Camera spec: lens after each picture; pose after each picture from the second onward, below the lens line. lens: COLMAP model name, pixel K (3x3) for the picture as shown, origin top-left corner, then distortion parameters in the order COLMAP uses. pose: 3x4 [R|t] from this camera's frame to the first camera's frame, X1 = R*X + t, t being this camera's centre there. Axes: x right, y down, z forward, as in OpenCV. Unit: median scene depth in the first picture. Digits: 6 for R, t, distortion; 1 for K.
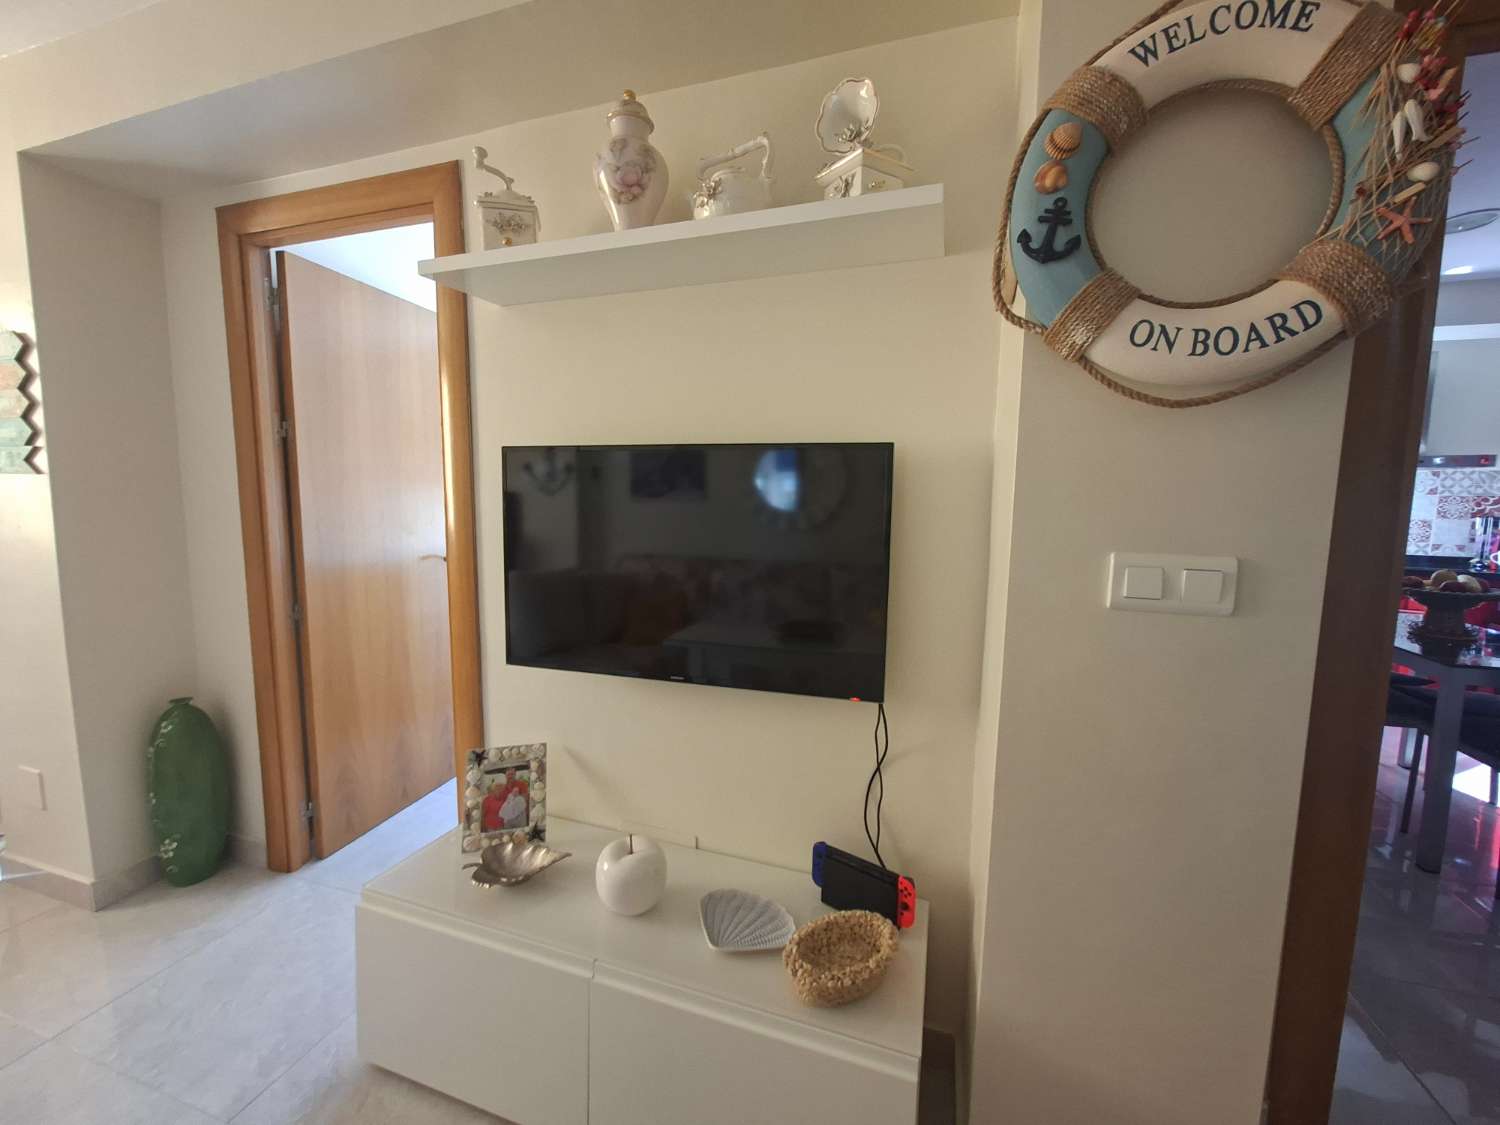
lens RADIAL K [[597.0, 0, 753.1], [0, 597.0, 564.6], [0, 0, 1]] dist [-0.000365, -0.000704]
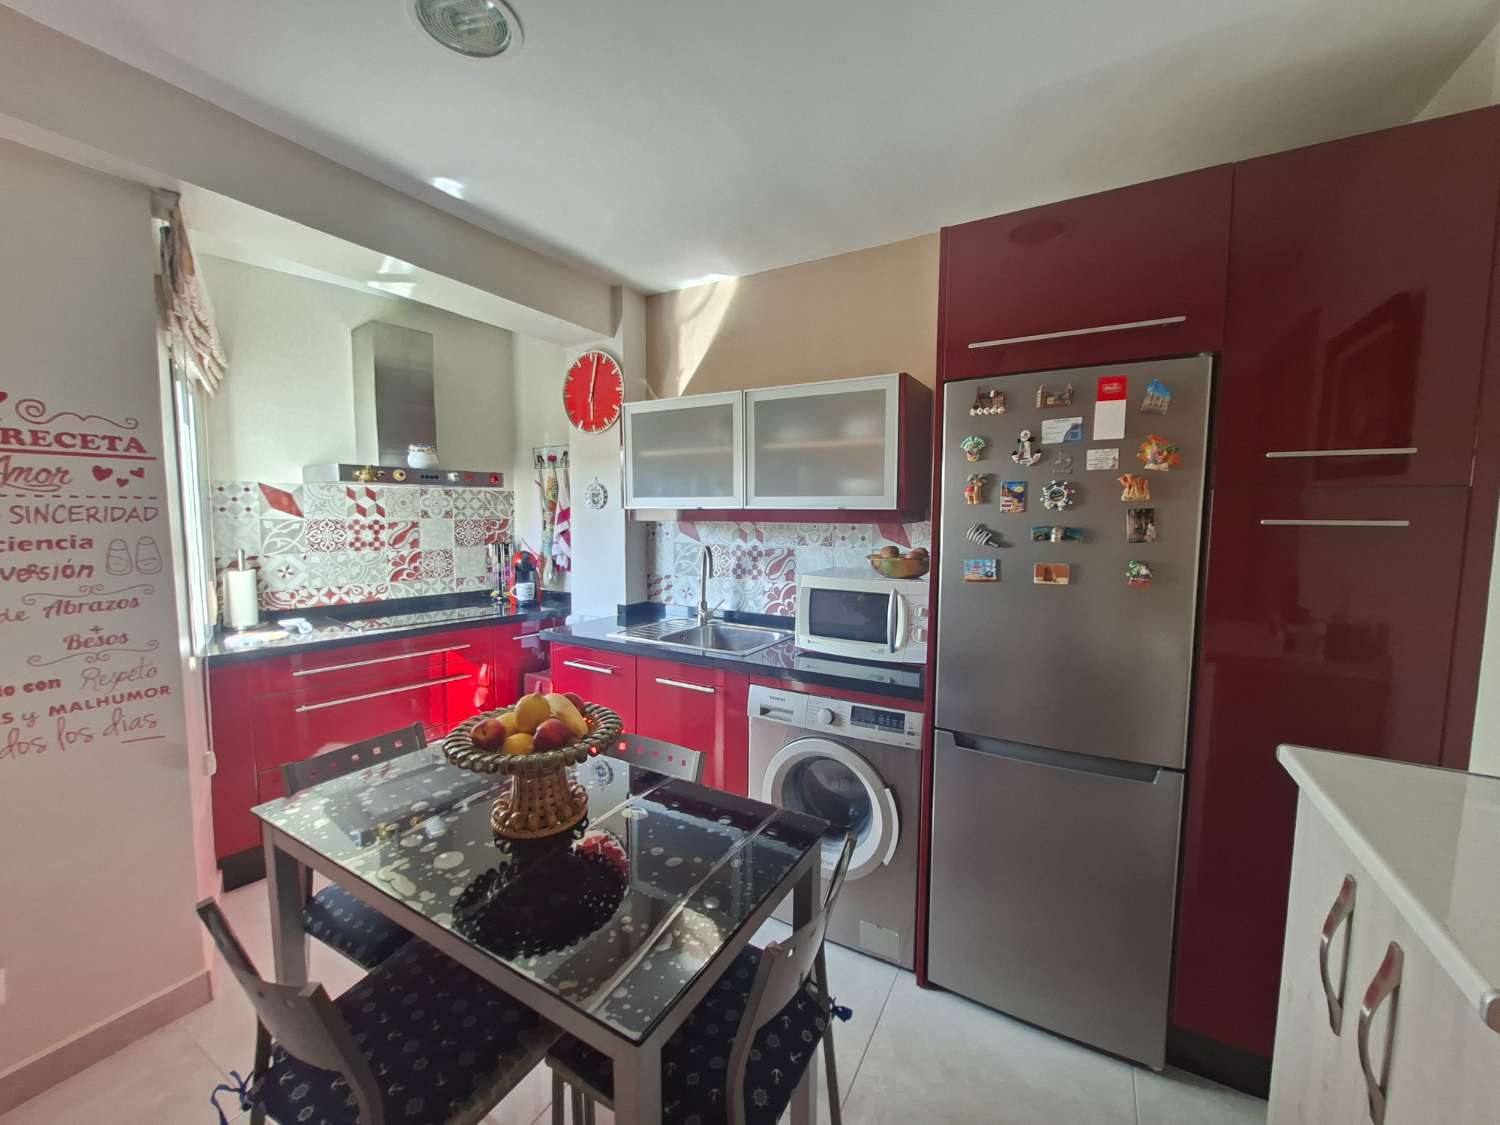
lens RADIAL K [[597.0, 0, 756.5], [0, 597.0, 559.2], [0, 0, 1]] dist [-0.000365, -0.000704]
pose [[0.213476, -0.085225, 0.973224, 0.445574], [0.106496, 0.992281, 0.063534, -0.070623], [-0.971127, 0.090081, 0.220904, 0.429178]]
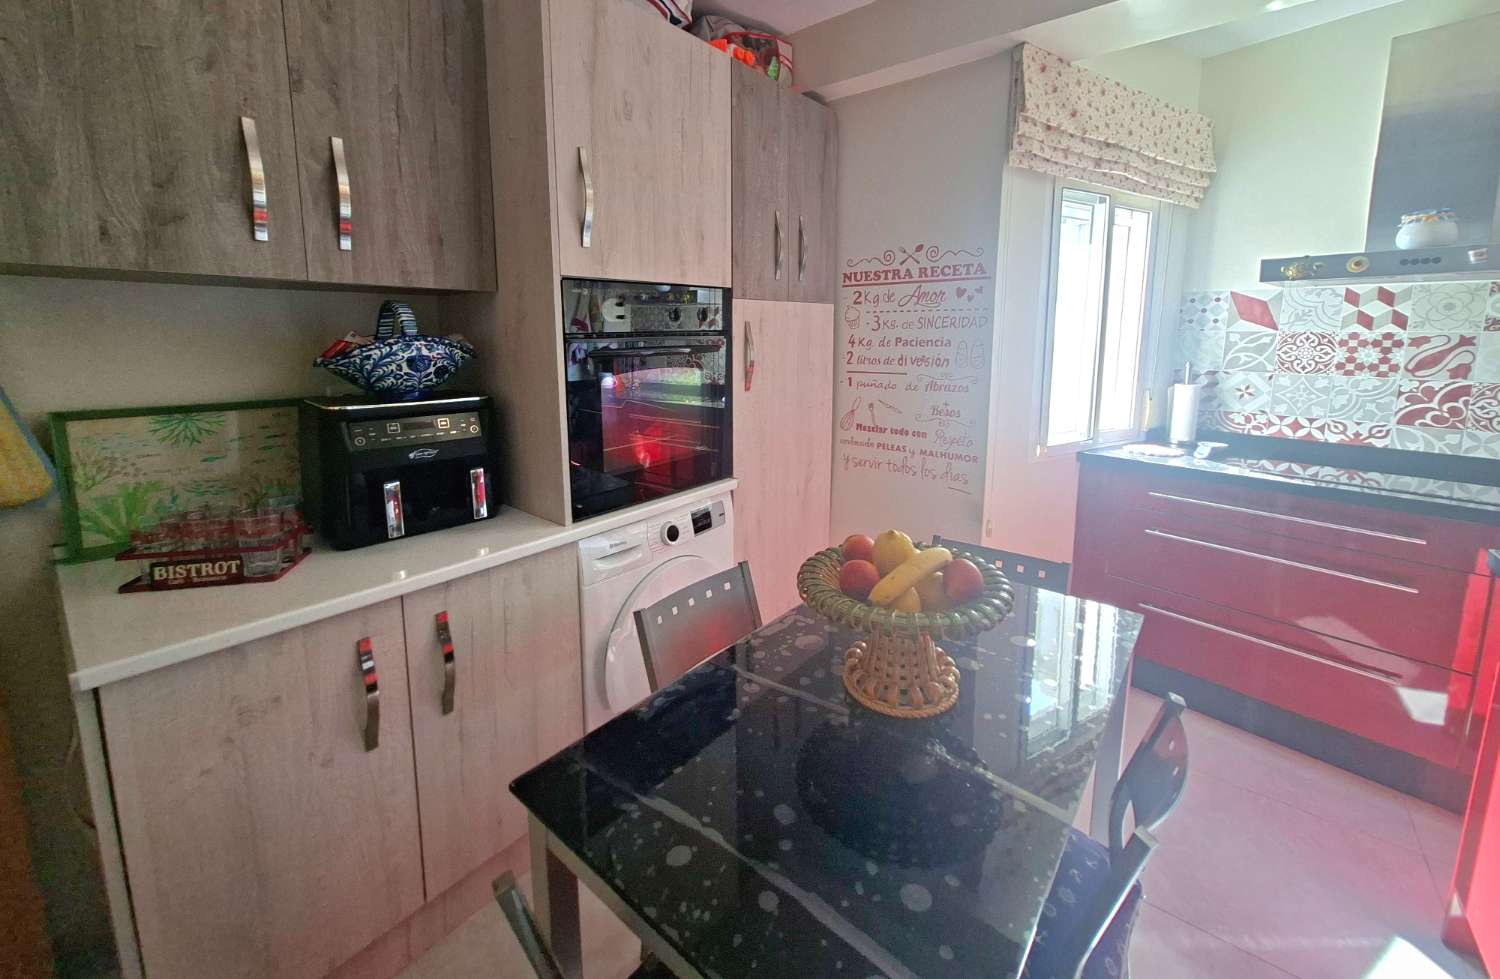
lens RADIAL K [[602.1, 0, 778.5], [0, 602.1, 419.3], [0, 0, 1]] dist [0.004777, 0.000061]
pose [[0.932759, 0.043746, -0.357837, 0.773777], [-0.034057, 0.998864, 0.033338, -0.046440], [0.358889, -0.018910, 0.933189, 0.361737]]
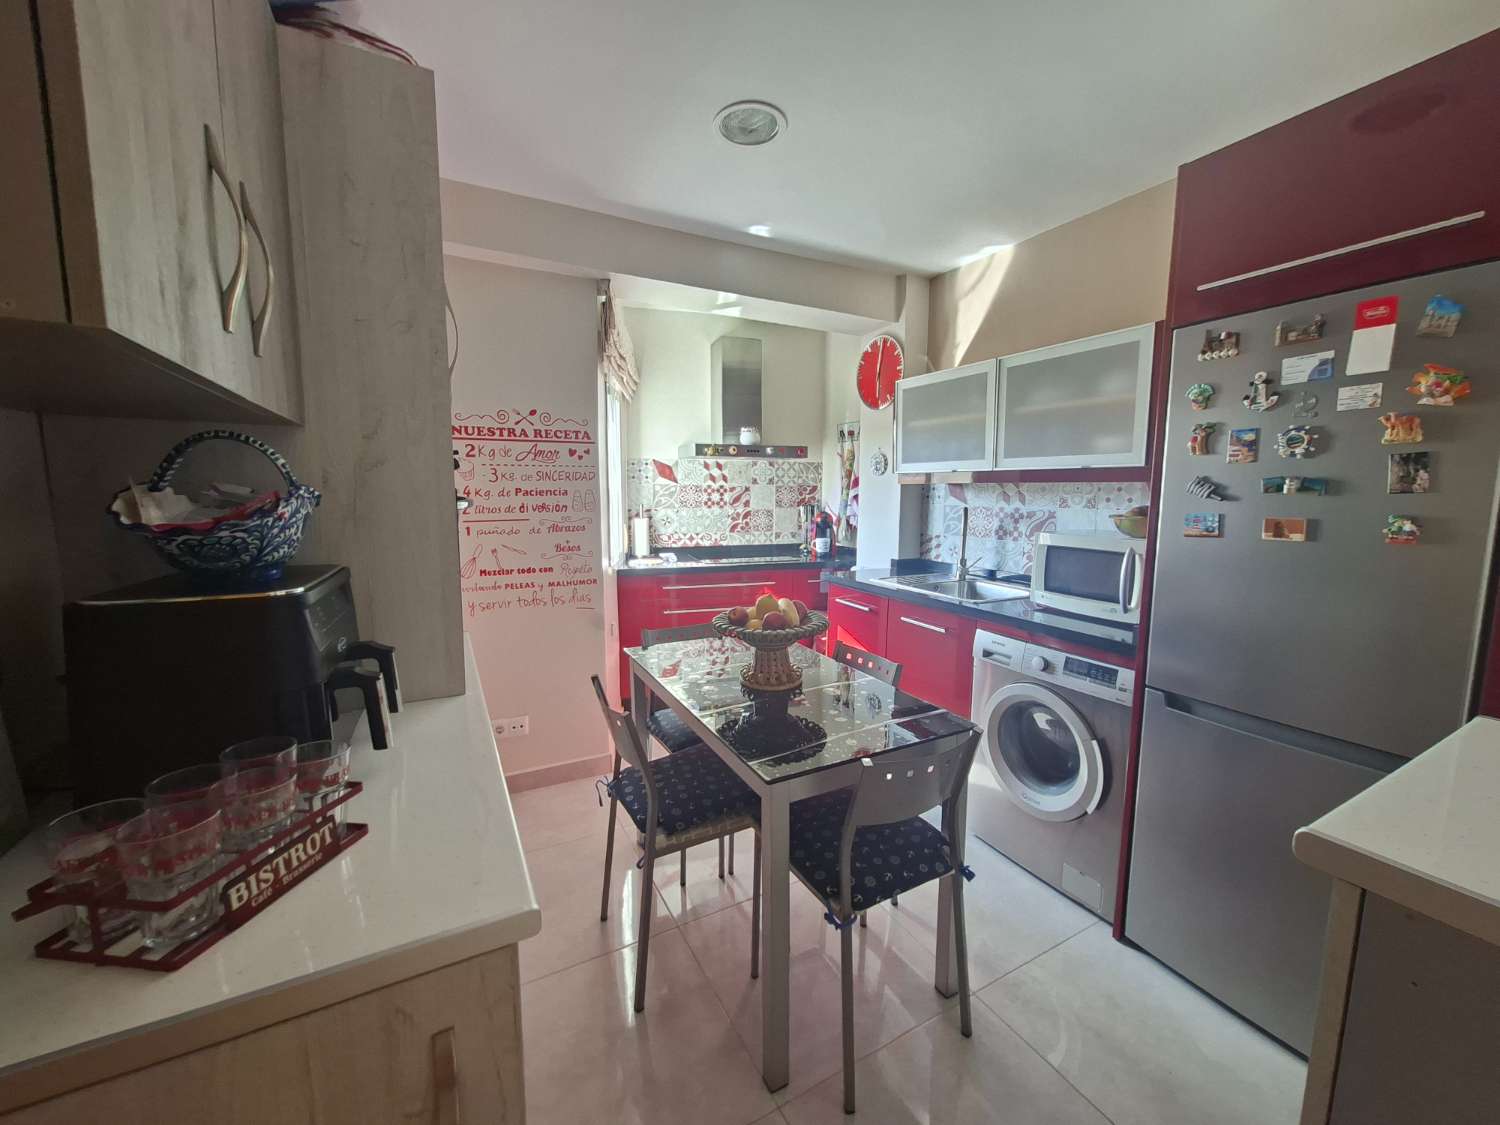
lens RADIAL K [[597.0, 0, 755.9], [0, 597.0, 556.2], [0, 0, 1]] dist [-0.000365, -0.000704]
pose [[0.702488, -0.089301, 0.706071, 0.395960], [0.083540, 0.995585, 0.042801, -0.041979], [-0.706775, 0.028918, 0.706847, 0.304066]]
